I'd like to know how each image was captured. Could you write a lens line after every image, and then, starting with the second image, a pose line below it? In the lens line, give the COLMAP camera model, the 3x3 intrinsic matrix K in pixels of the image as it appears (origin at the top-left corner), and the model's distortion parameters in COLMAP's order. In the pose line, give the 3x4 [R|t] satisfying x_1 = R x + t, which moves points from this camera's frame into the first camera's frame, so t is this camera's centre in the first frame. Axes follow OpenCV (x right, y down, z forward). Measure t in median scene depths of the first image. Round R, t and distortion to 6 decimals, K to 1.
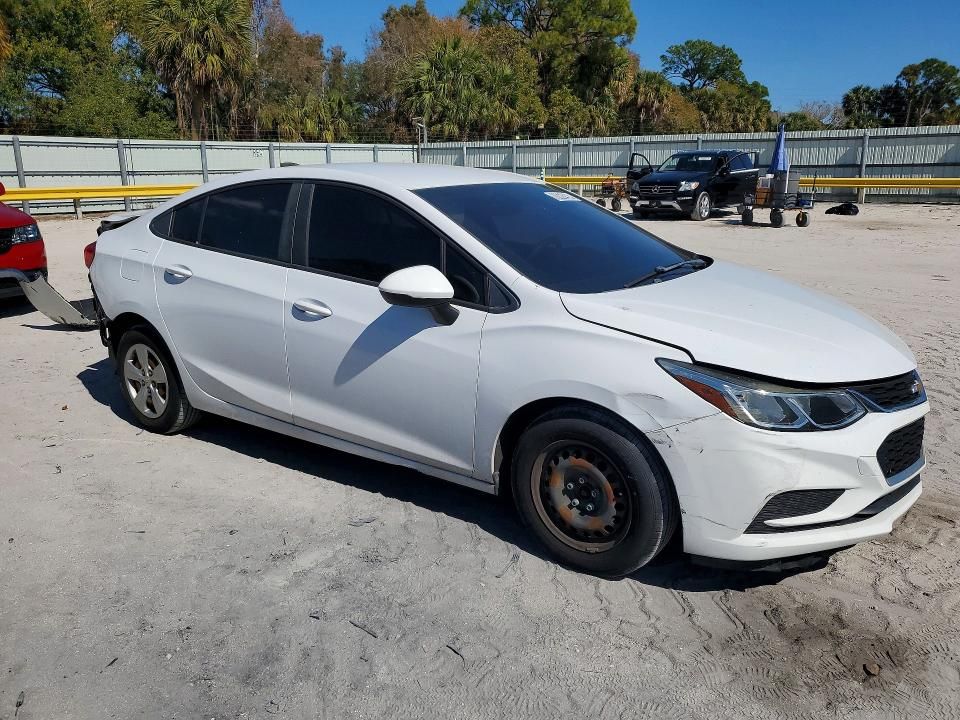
lens RADIAL K [[718.4, 0, 480.0], [0, 718.4, 360.0], [0, 0, 1]] dist [0.002783, 0.000969]
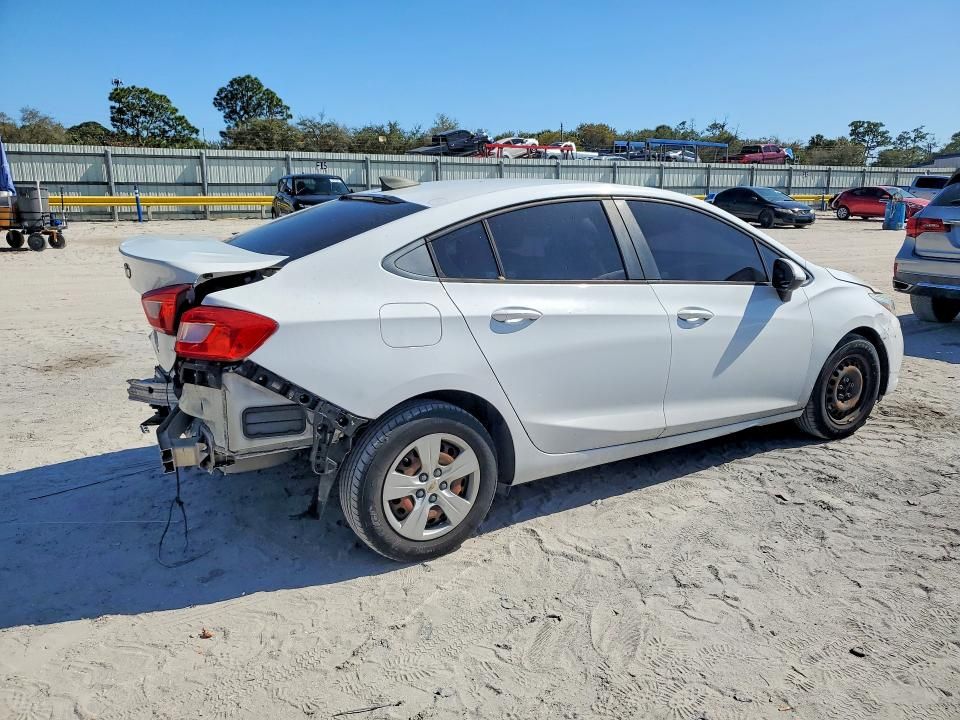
lens RADIAL K [[765.5, 0, 480.0], [0, 765.5, 360.0], [0, 0, 1]] dist [-0.000143, 0.011724]
pose [[0.392108, -0.194188, 0.899190, -0.371305], [0.227946, 0.967493, 0.109538, -0.054222], [-0.891231, 0.162016, 0.423626, 0.216302]]
